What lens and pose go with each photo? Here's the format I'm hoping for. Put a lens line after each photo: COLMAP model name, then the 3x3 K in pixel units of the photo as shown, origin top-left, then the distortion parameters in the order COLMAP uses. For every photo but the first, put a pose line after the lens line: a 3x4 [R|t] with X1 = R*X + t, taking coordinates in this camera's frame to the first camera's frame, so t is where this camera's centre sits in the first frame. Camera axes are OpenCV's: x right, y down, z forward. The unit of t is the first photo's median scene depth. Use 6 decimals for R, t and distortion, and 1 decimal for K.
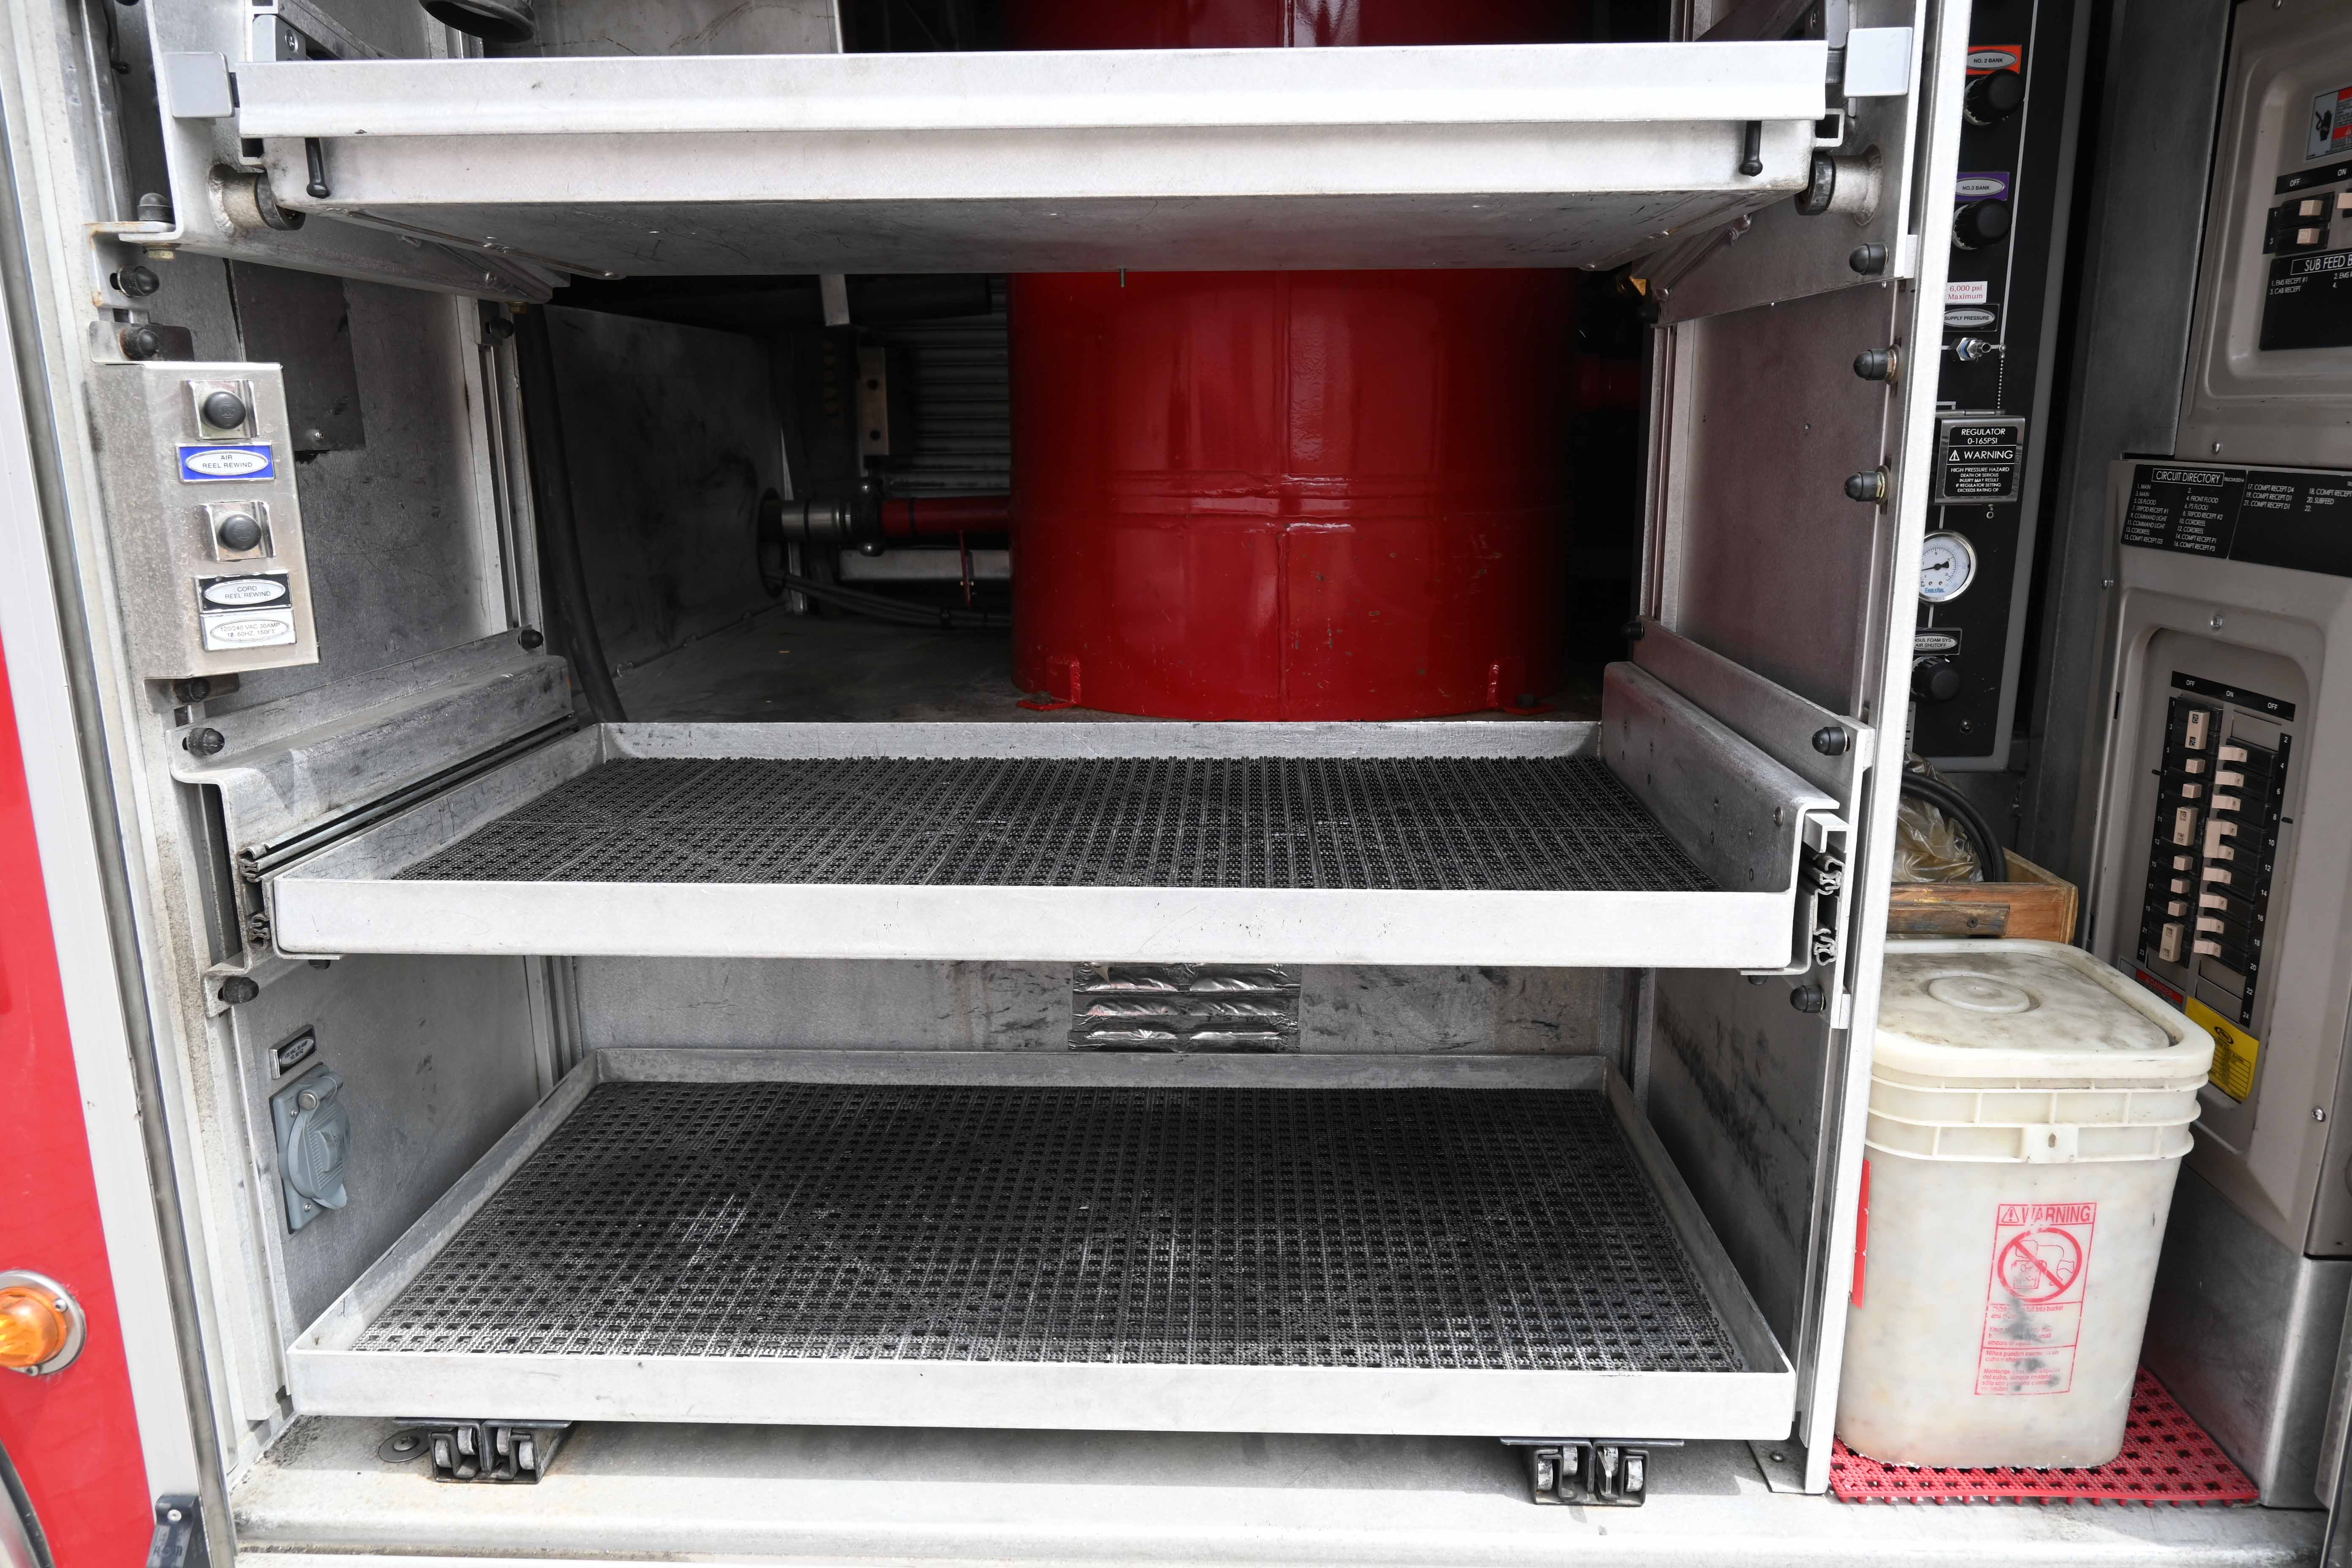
lens RADIAL K [[1558.9, 0, 1206.5], [0, 1558.9, 765.4], [0, 0, 1]] dist [-0.002230, 0.000519]
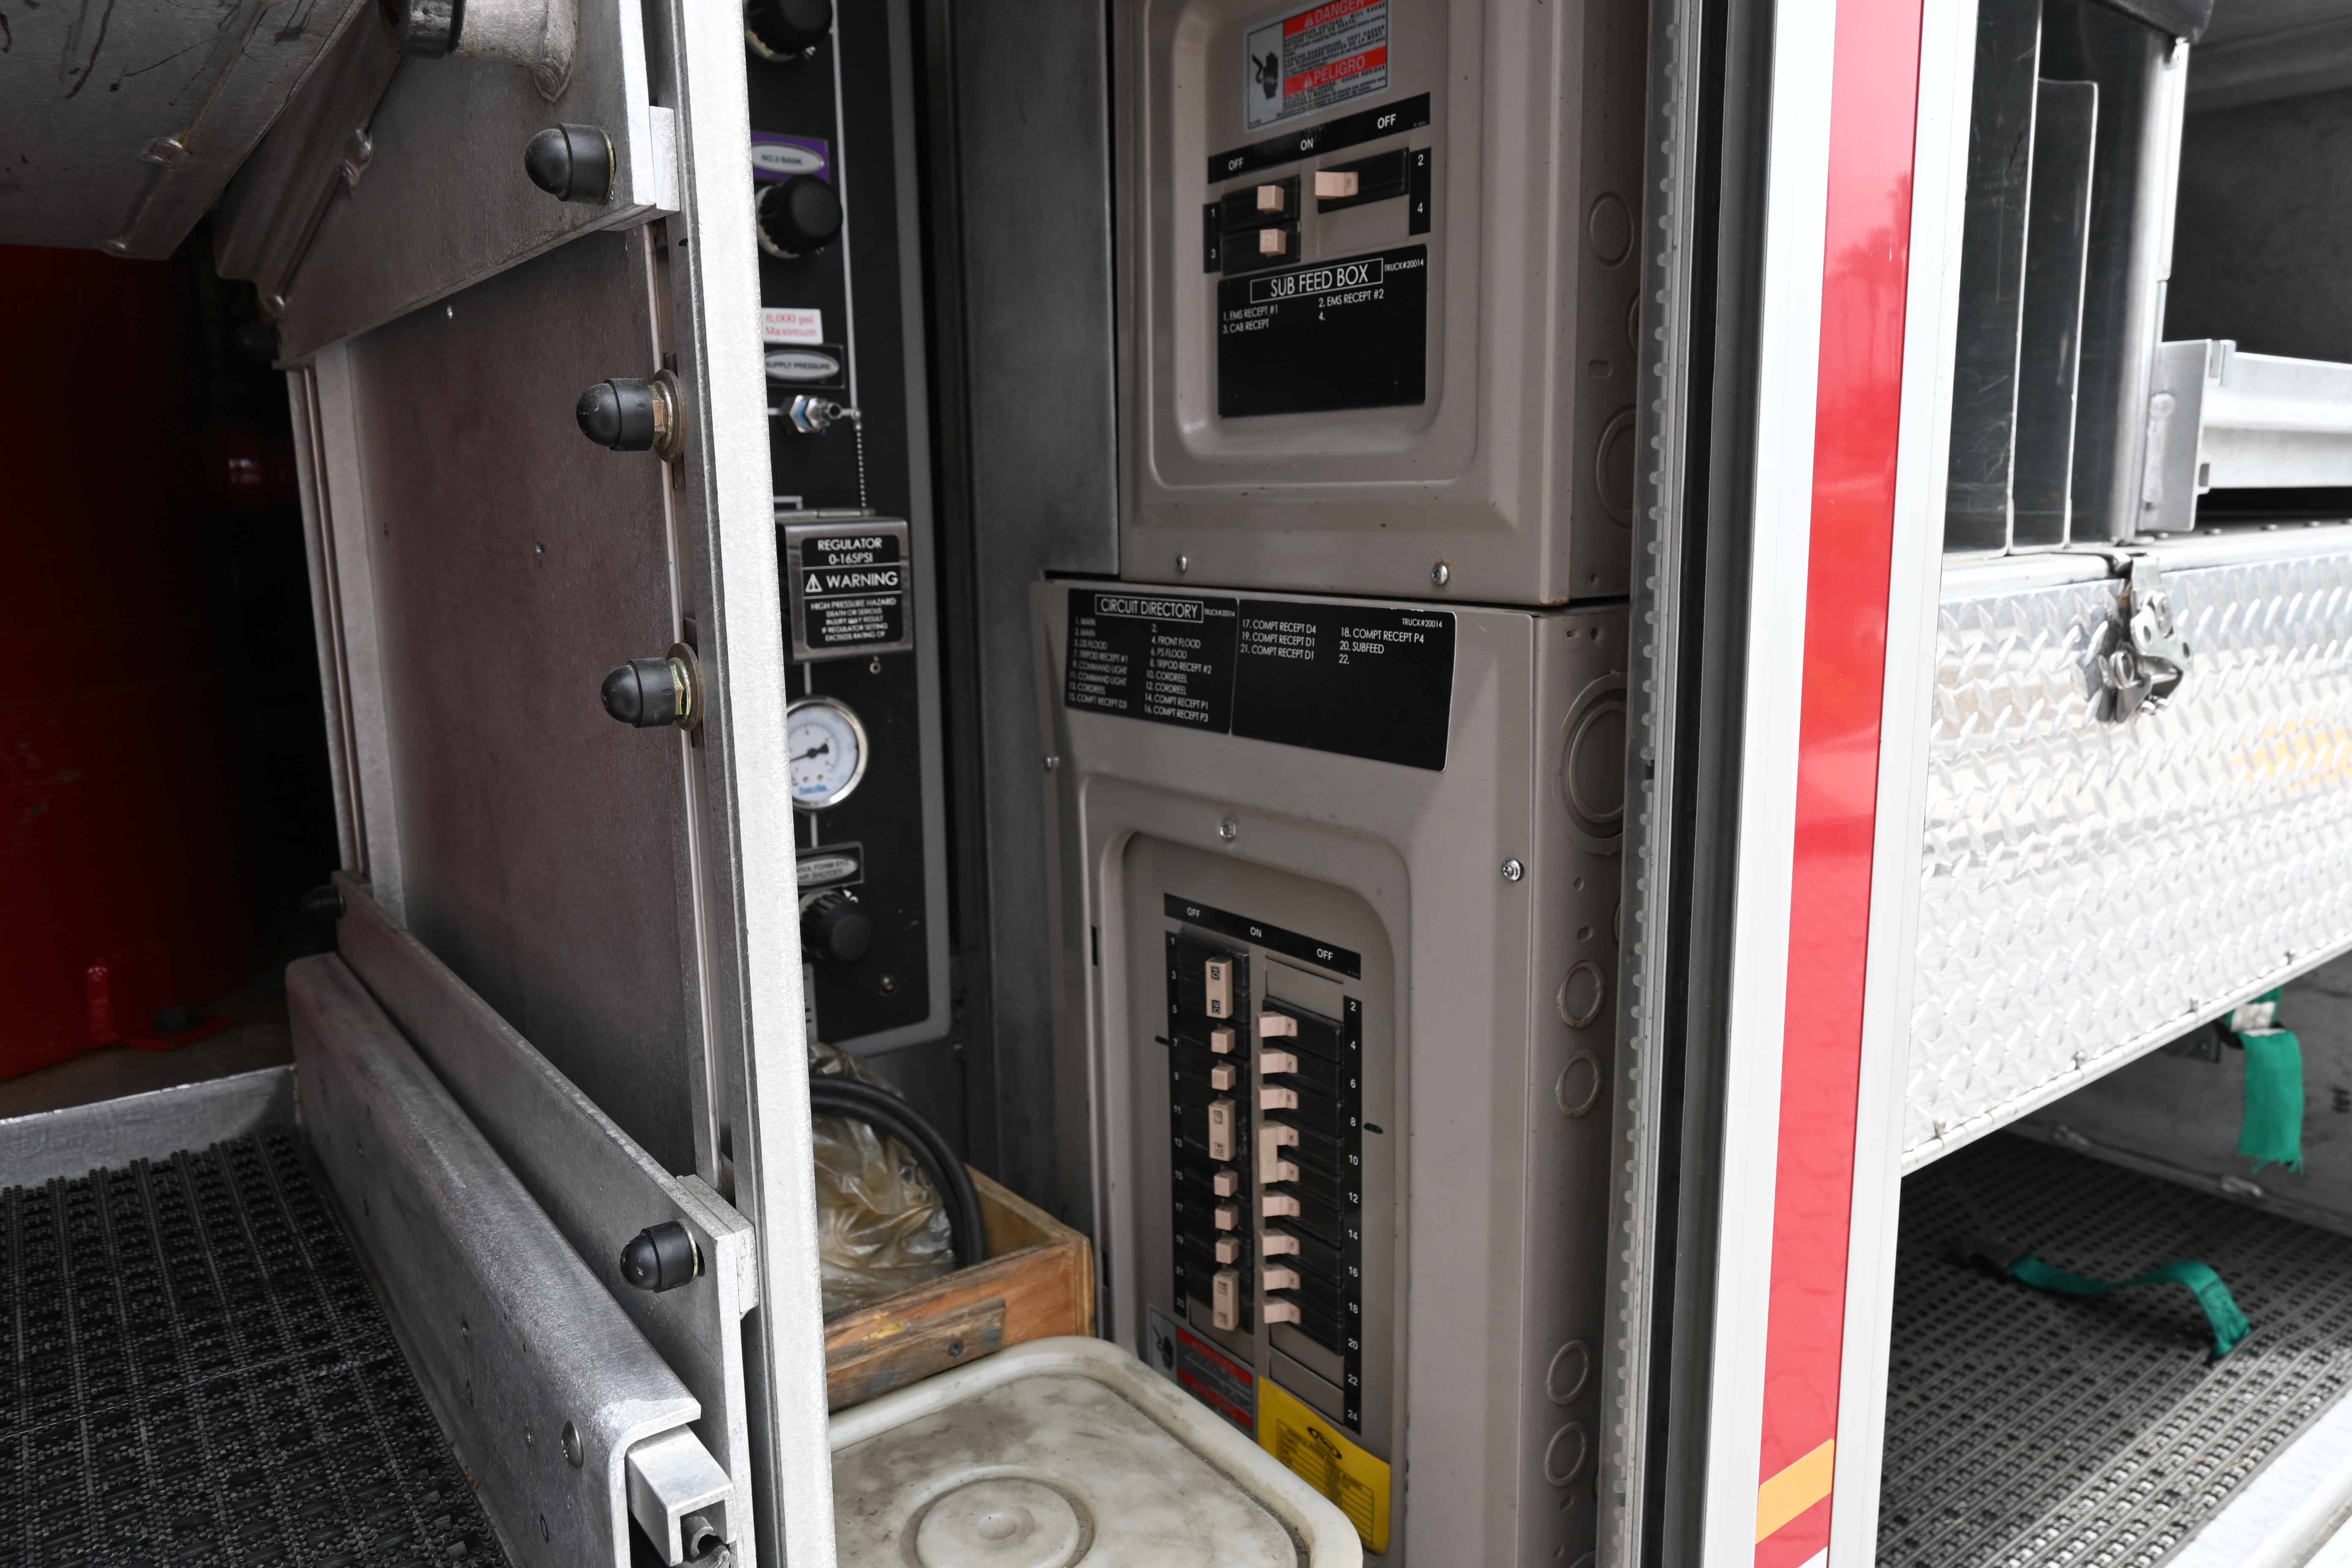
lens RADIAL K [[1558.9, 0, 1178.2], [0, 1558.9, 774.9], [0, 0, 1]] dist [-0.002230, 0.000519]
pose [[0.778206, -0.116179, 0.617170, 0.217215], [0.148160, 0.988963, -0.000651, -0.109108], [-0.610282, 0.091947, 0.786830, 0.463803]]
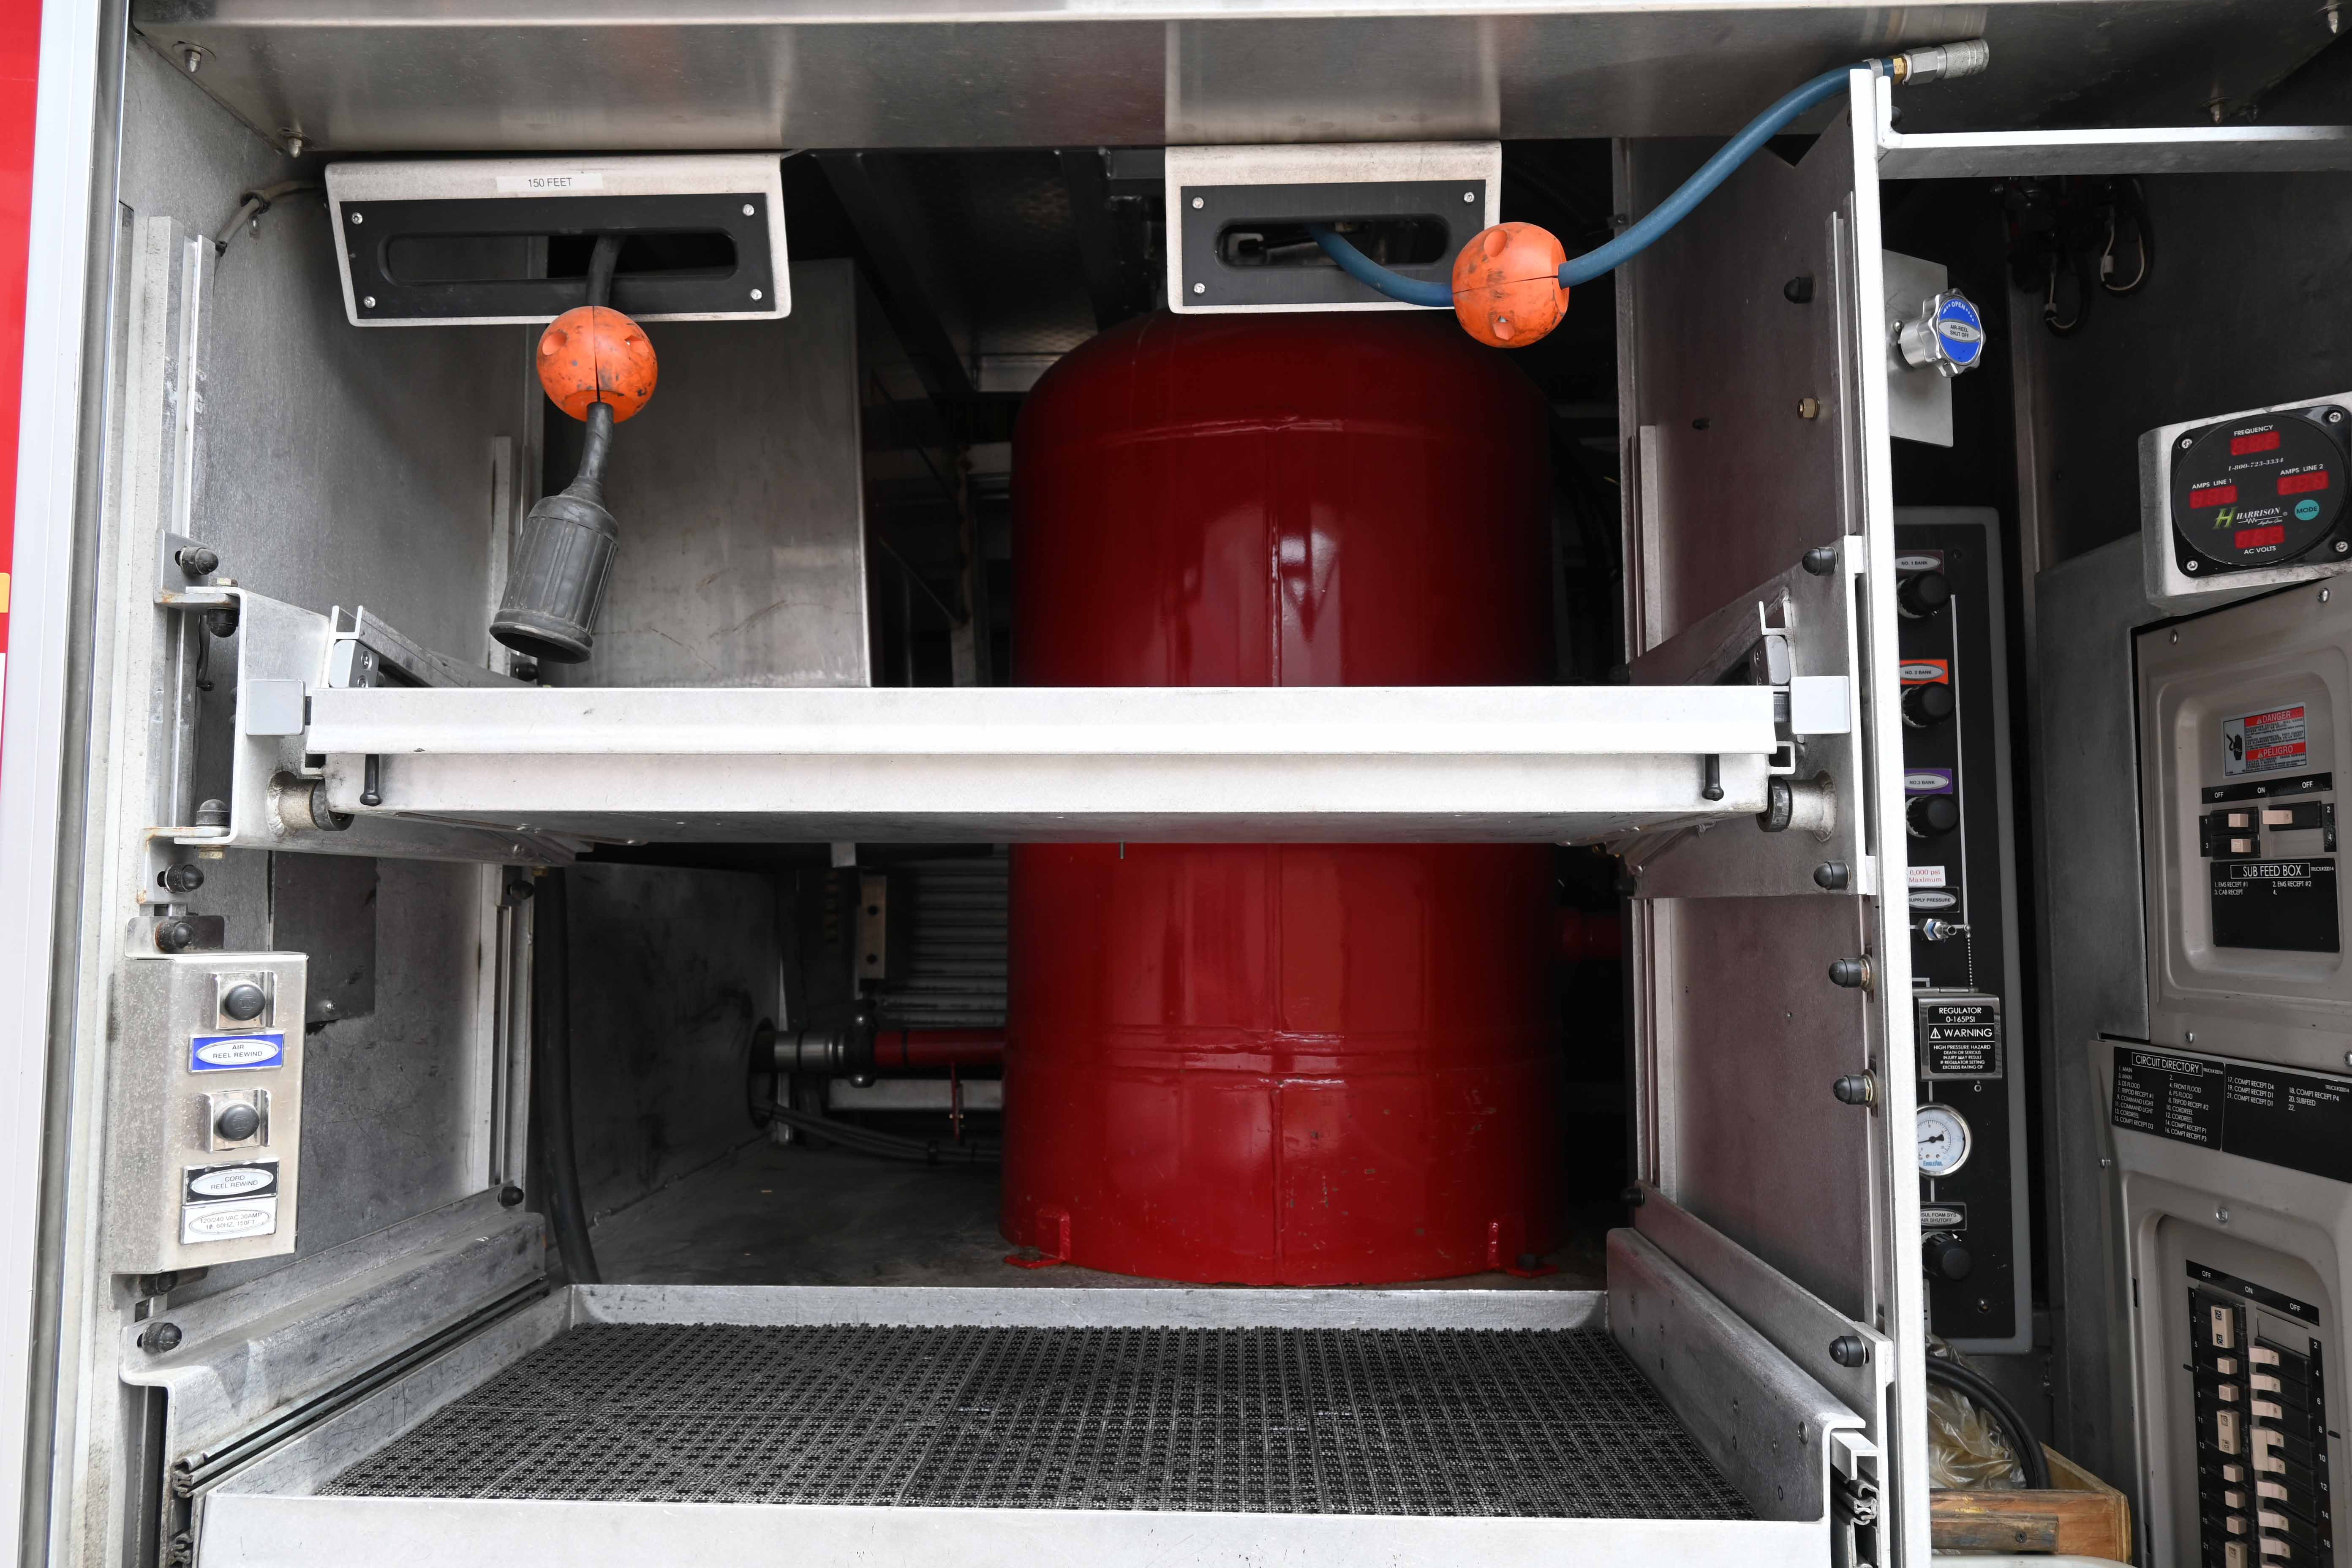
lens RADIAL K [[1558.9, 0, 1205.0], [0, 1558.9, 795.7], [0, 0, 1]] dist [-0.002230, 0.000519]
pose [[0.999970, 0.004317, 0.006475, -0.006121], [-0.002260, 0.957285, -0.289136, -0.055195], [-0.007447, 0.289113, 0.957266, -0.020112]]
